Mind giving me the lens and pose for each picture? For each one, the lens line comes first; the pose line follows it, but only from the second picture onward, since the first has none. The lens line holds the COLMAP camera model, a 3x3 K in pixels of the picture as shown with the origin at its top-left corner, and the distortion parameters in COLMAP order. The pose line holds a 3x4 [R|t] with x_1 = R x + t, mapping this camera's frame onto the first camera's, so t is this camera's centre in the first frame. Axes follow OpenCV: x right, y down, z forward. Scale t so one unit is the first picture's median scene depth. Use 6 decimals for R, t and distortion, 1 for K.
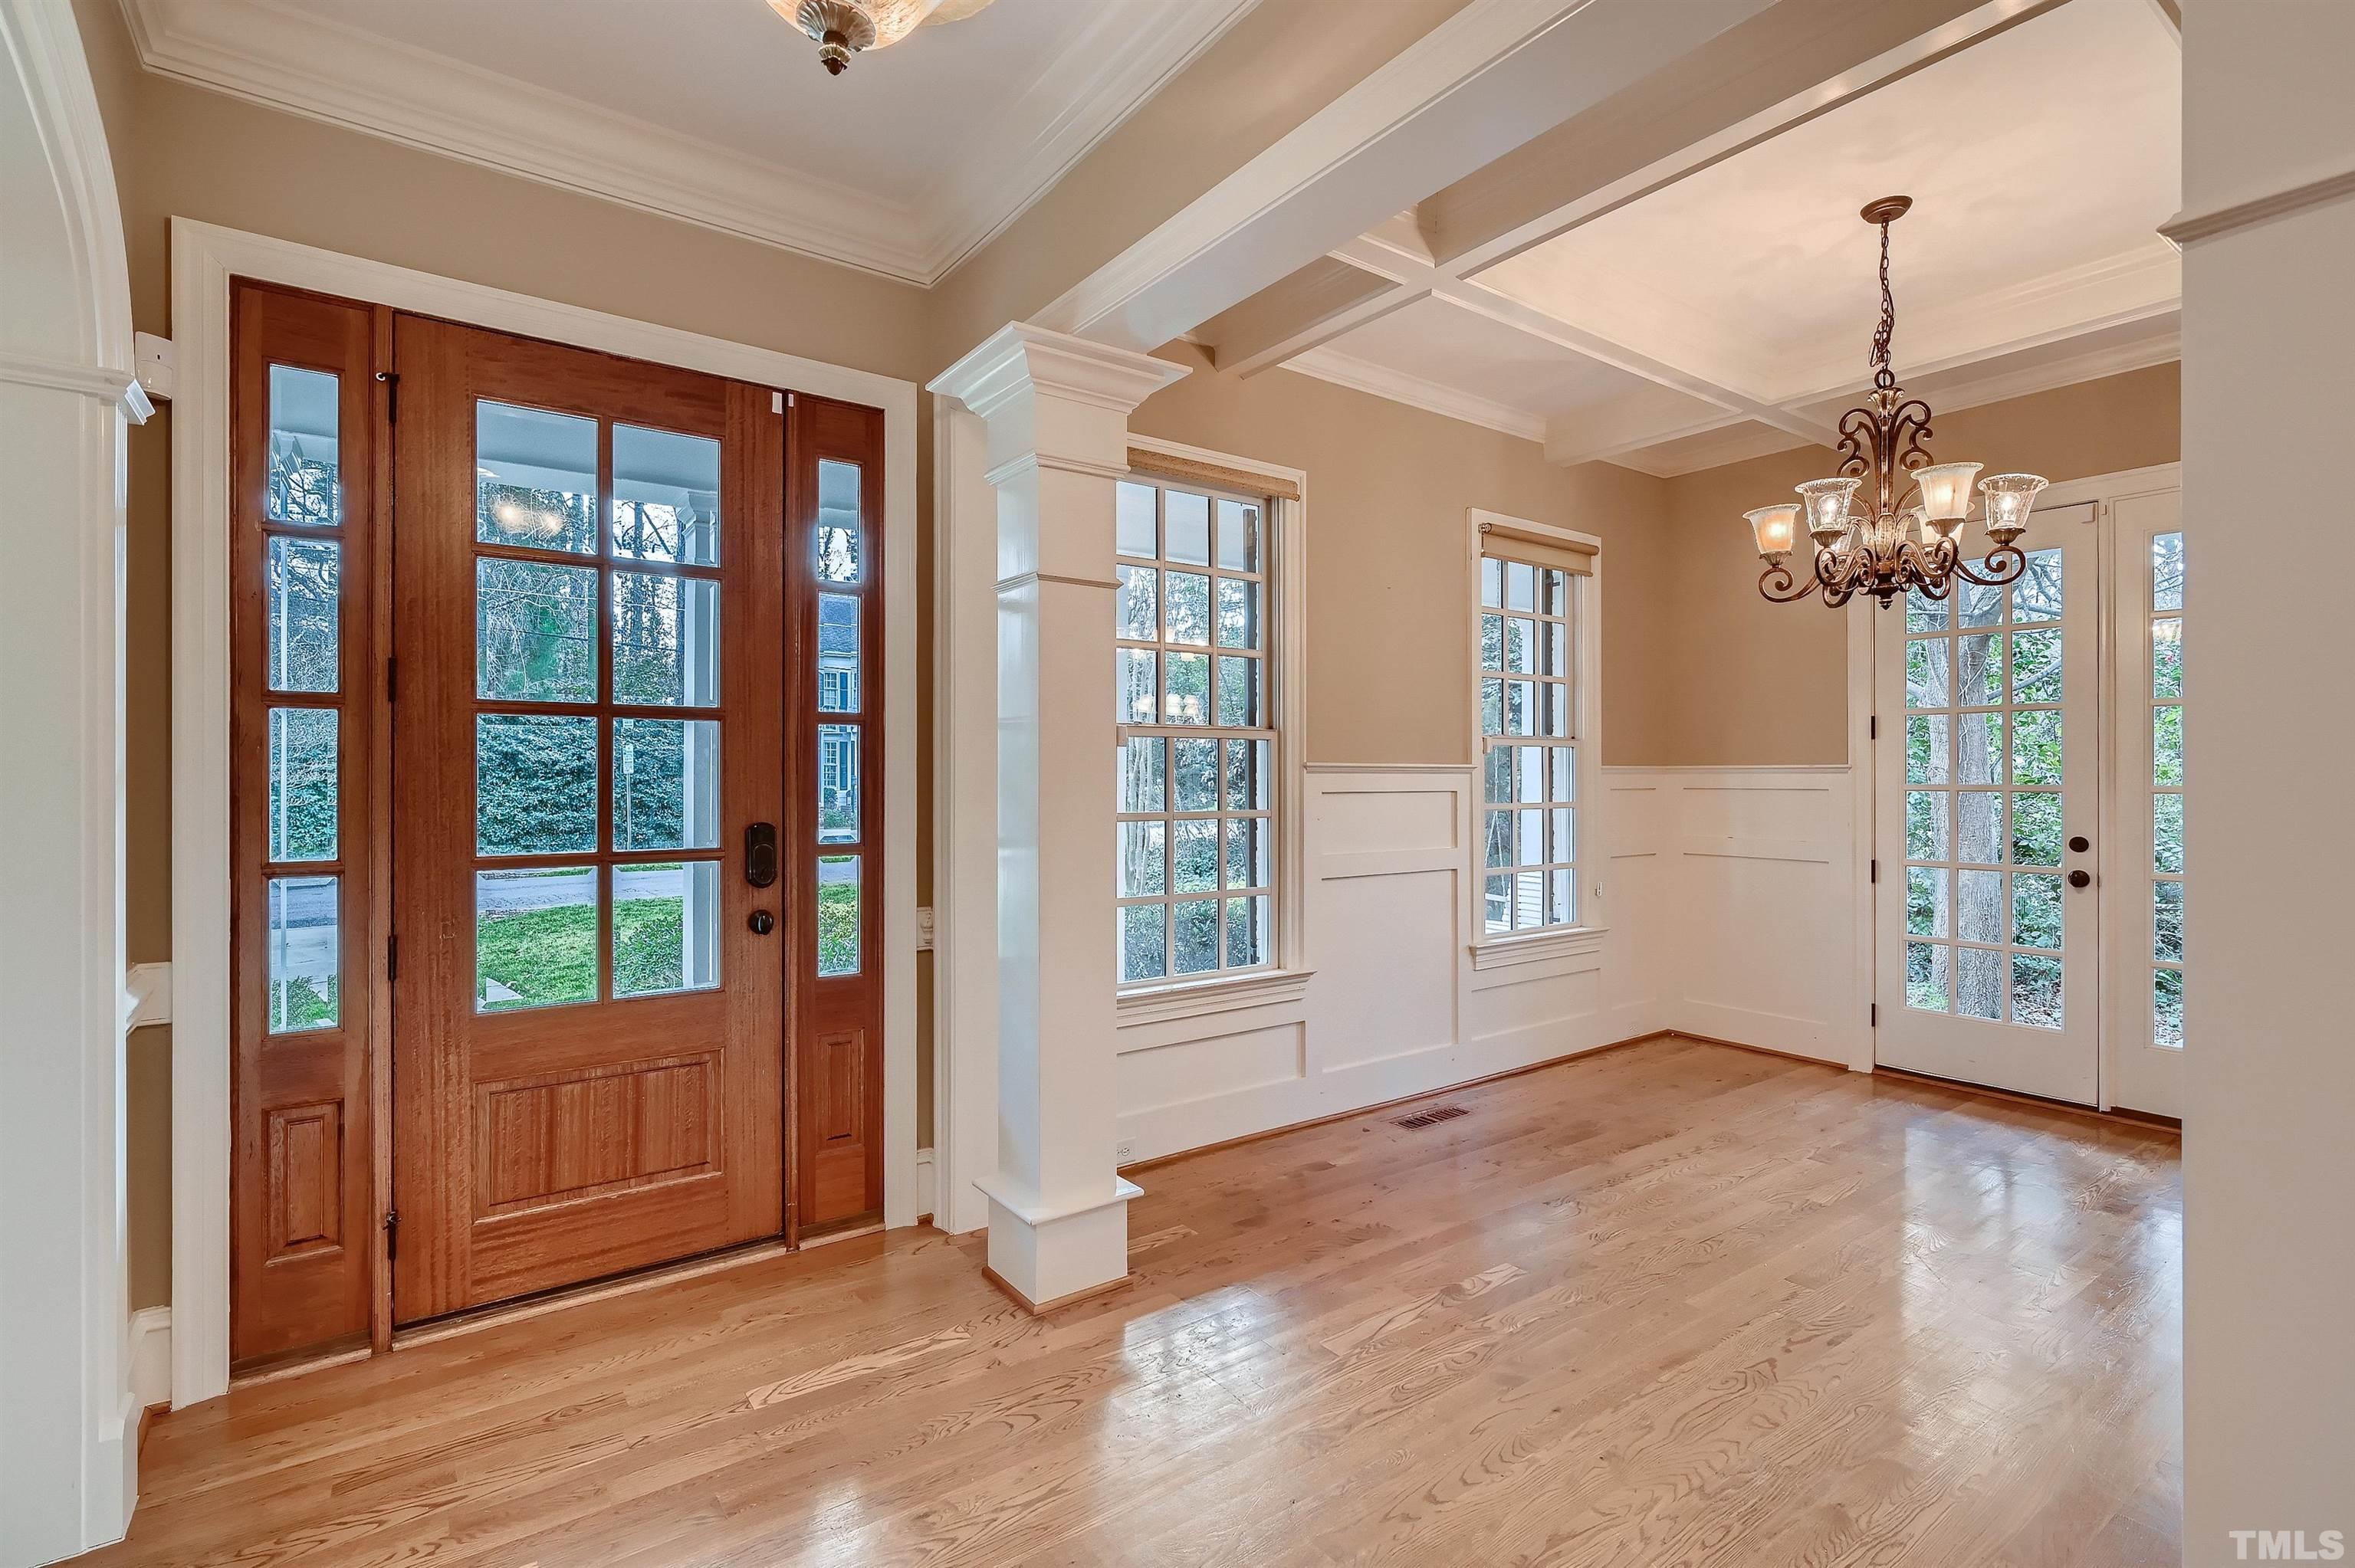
lens RADIAL K [[1087.8, 0, 1187.3], [0, 1087.8, 776.1], [0, 0, 1]] dist [0.000653, -0.000027]
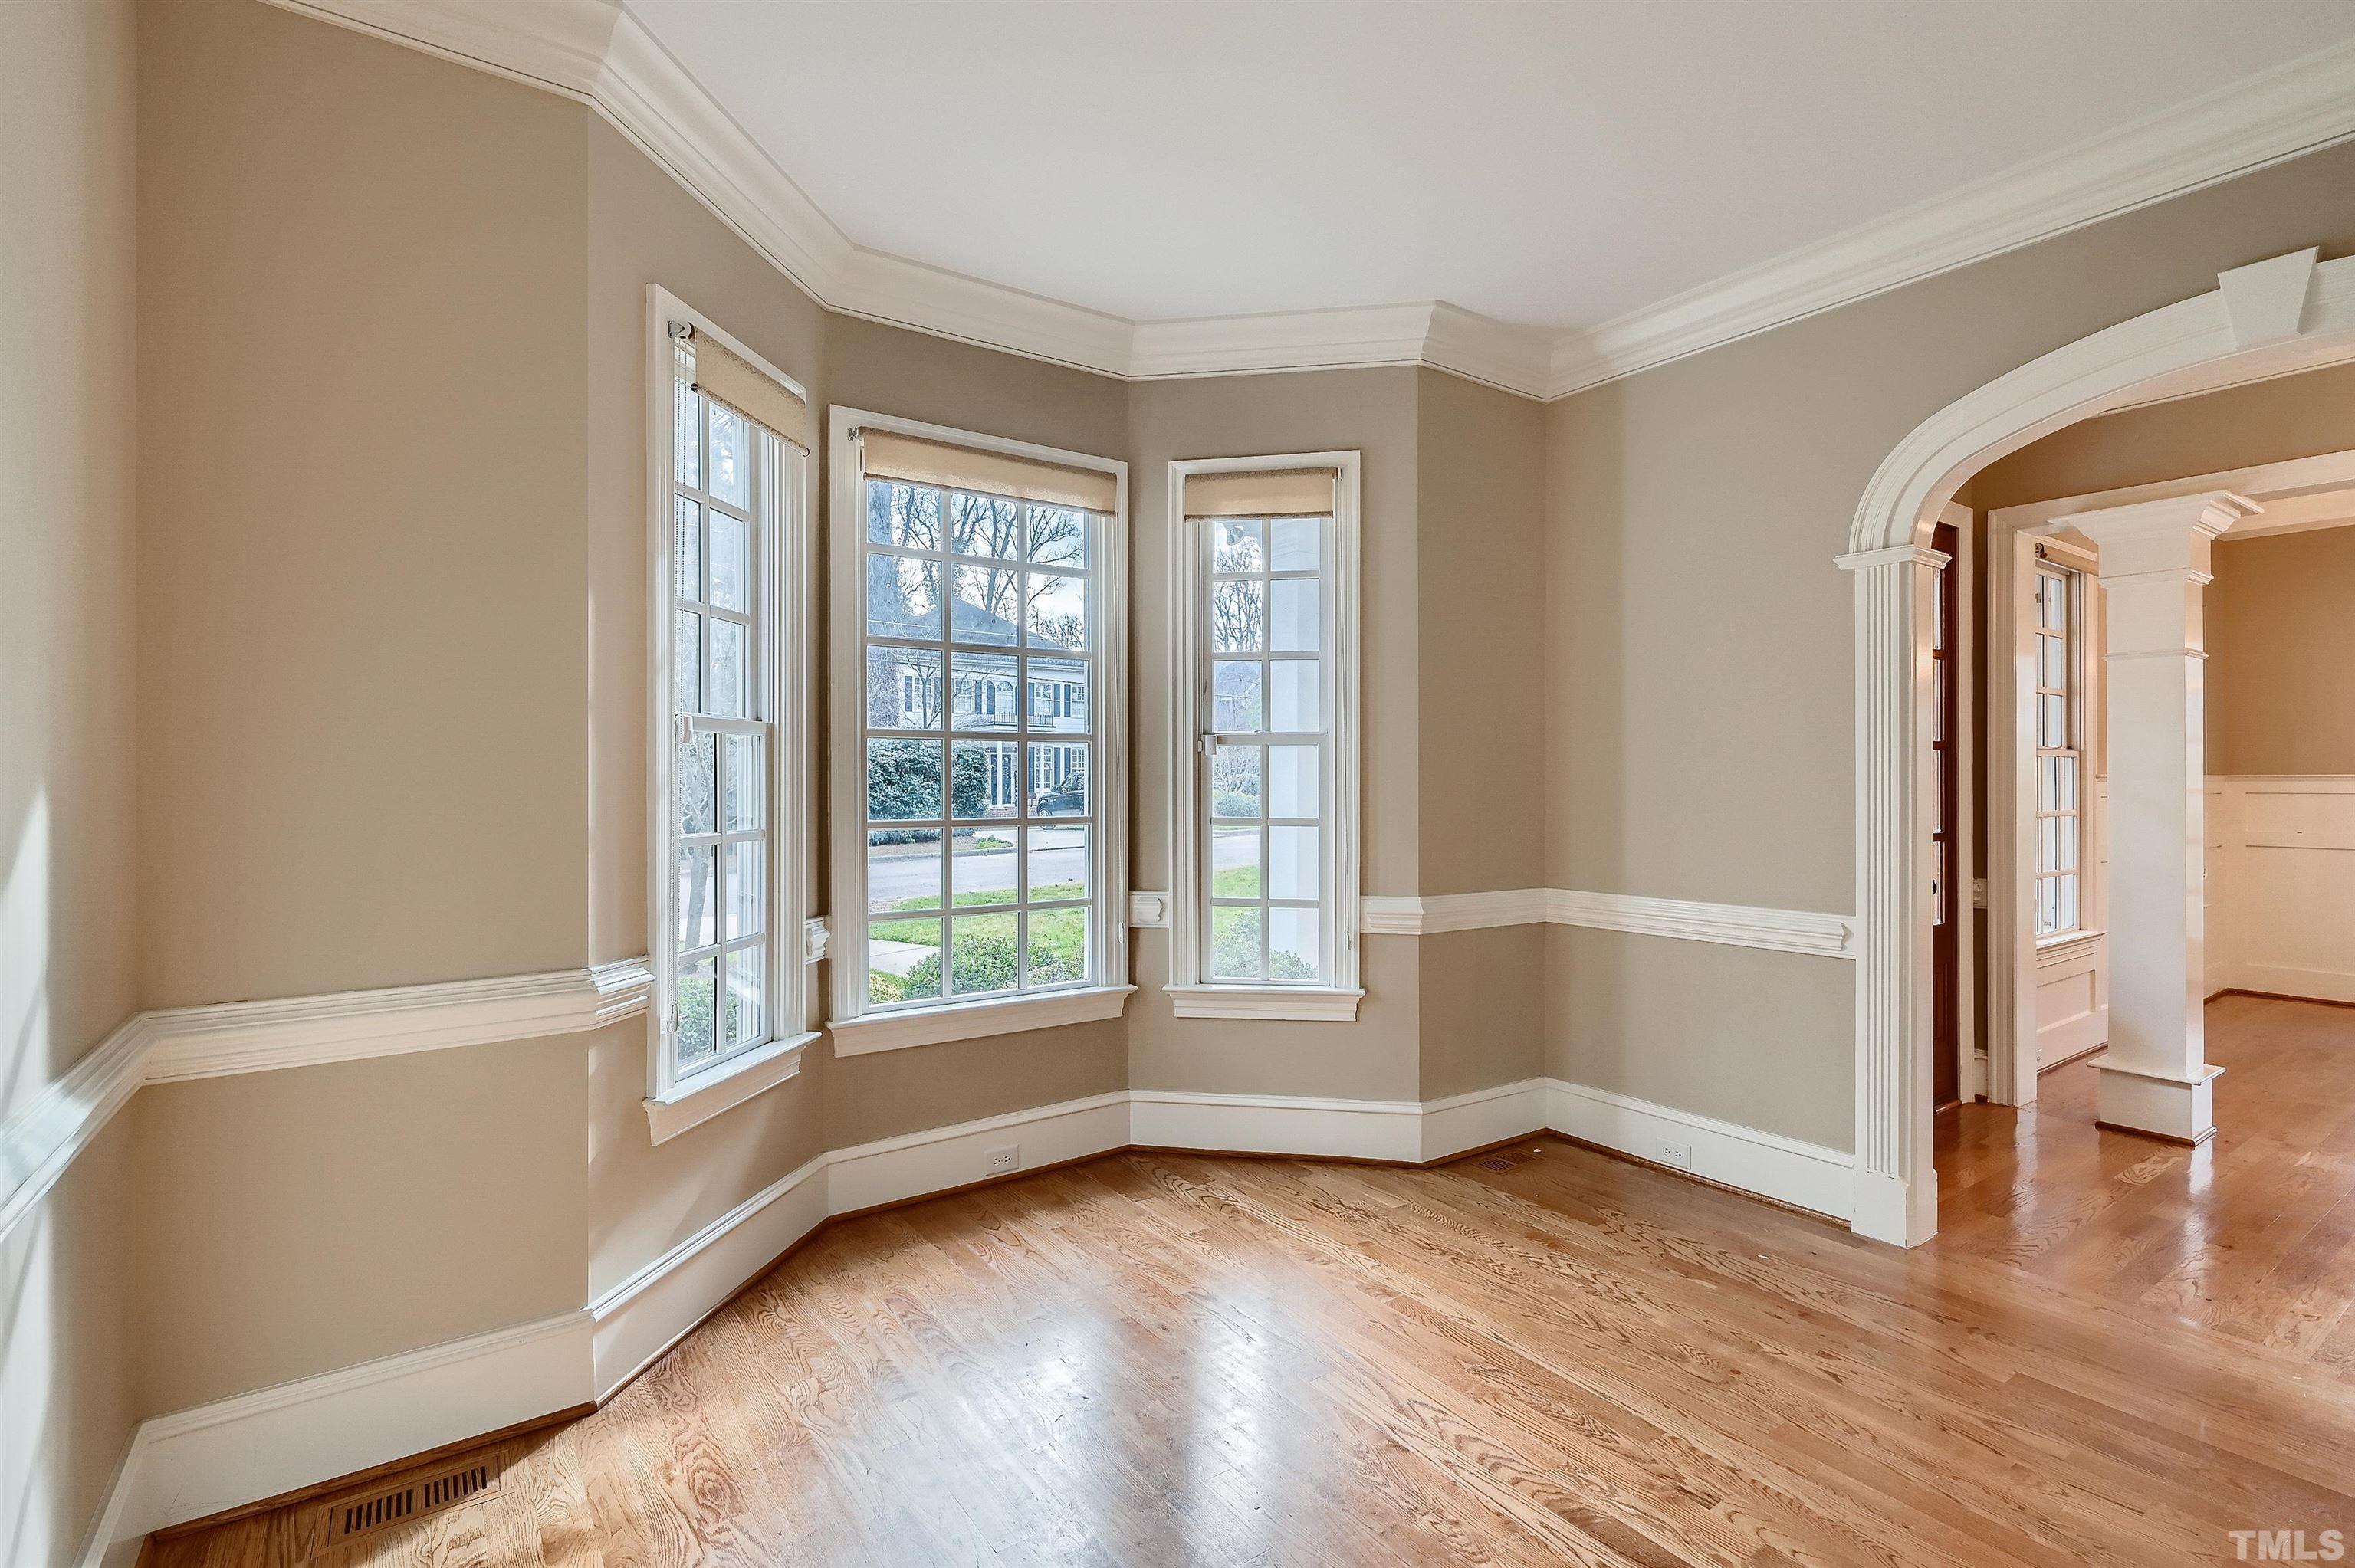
lens RADIAL K [[1087.8, 0, 1176.8], [0, 1087.8, 773.7], [0, 0, 1]] dist [0.000653, -0.000027]
pose [[0.999761, 0.005154, -0.021253, -0.995756], [-0.005025, 0.999969, 0.006134, -0.016002], [0.021284, -0.006026, 0.999755, -0.349752]]
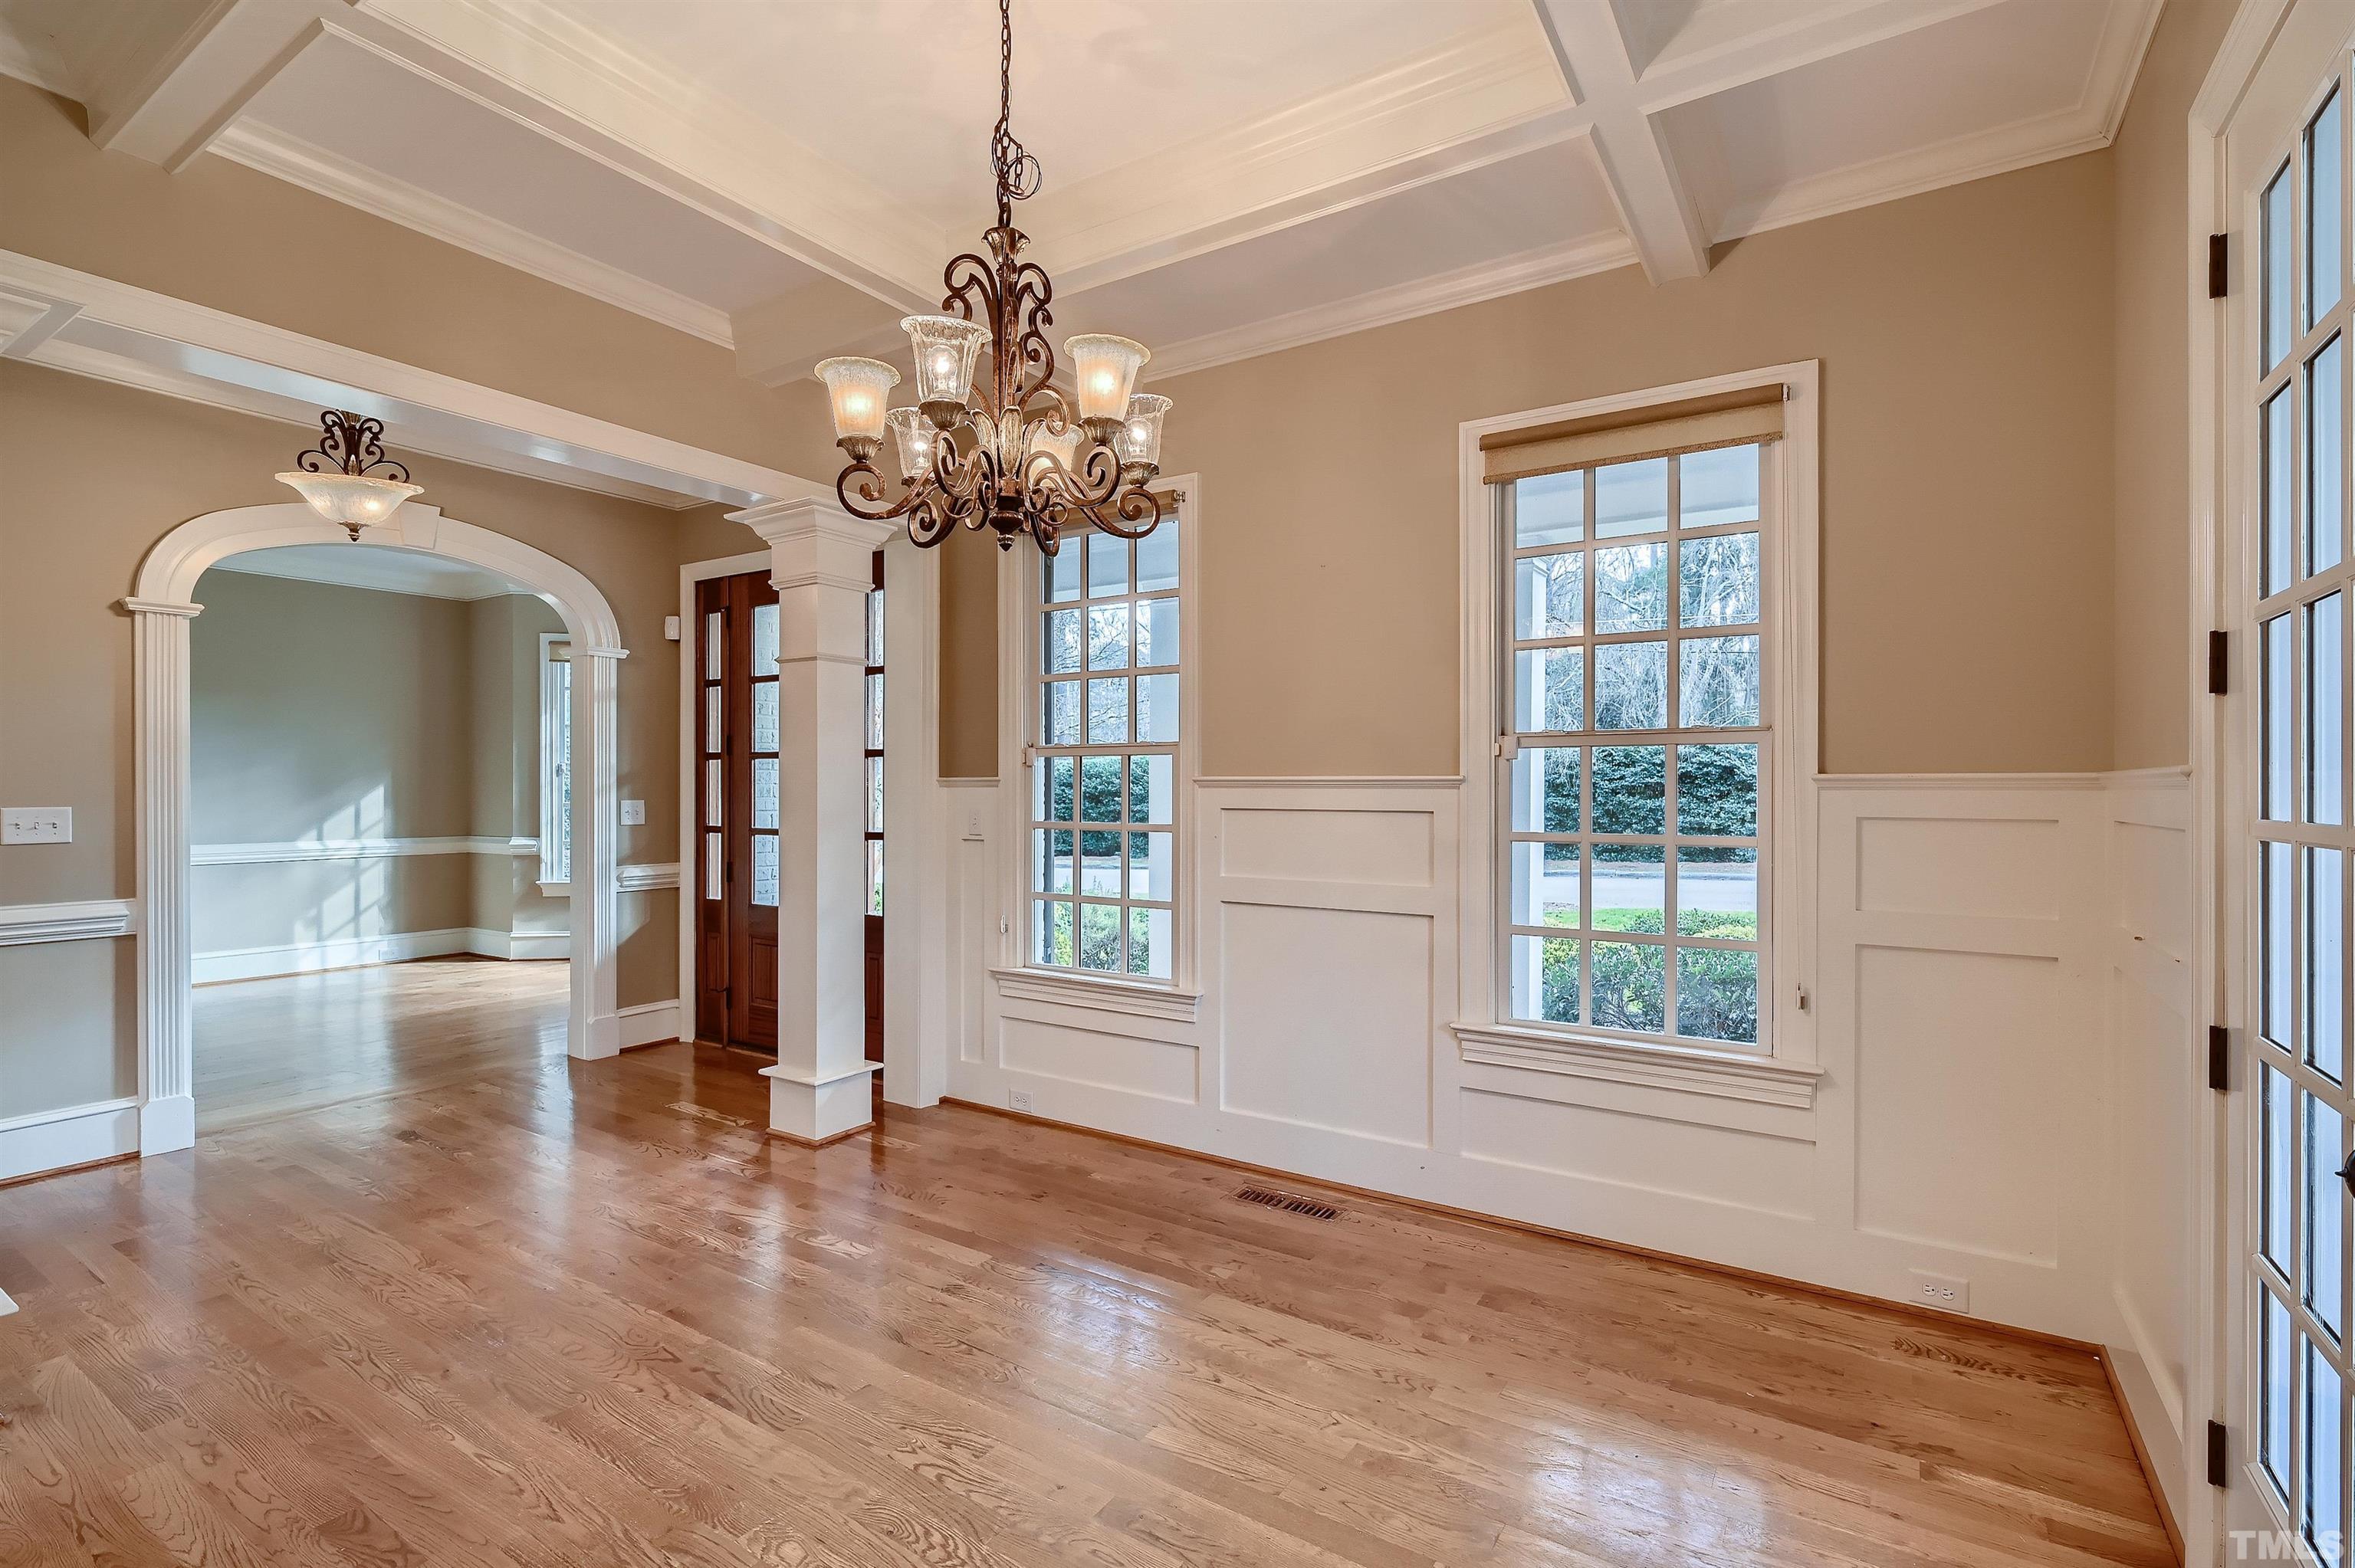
lens RADIAL K [[1087.8, 0, 1183.0], [0, 1087.8, 790.3], [0, 0, 1]] dist [0.000653, -0.000027]
pose [[0.358231, 0.003198, -0.933627, 1.026639], [-0.002054, 0.999994, 0.002637, -0.003141], [0.933631, 0.000973, 0.358236, 0.664231]]
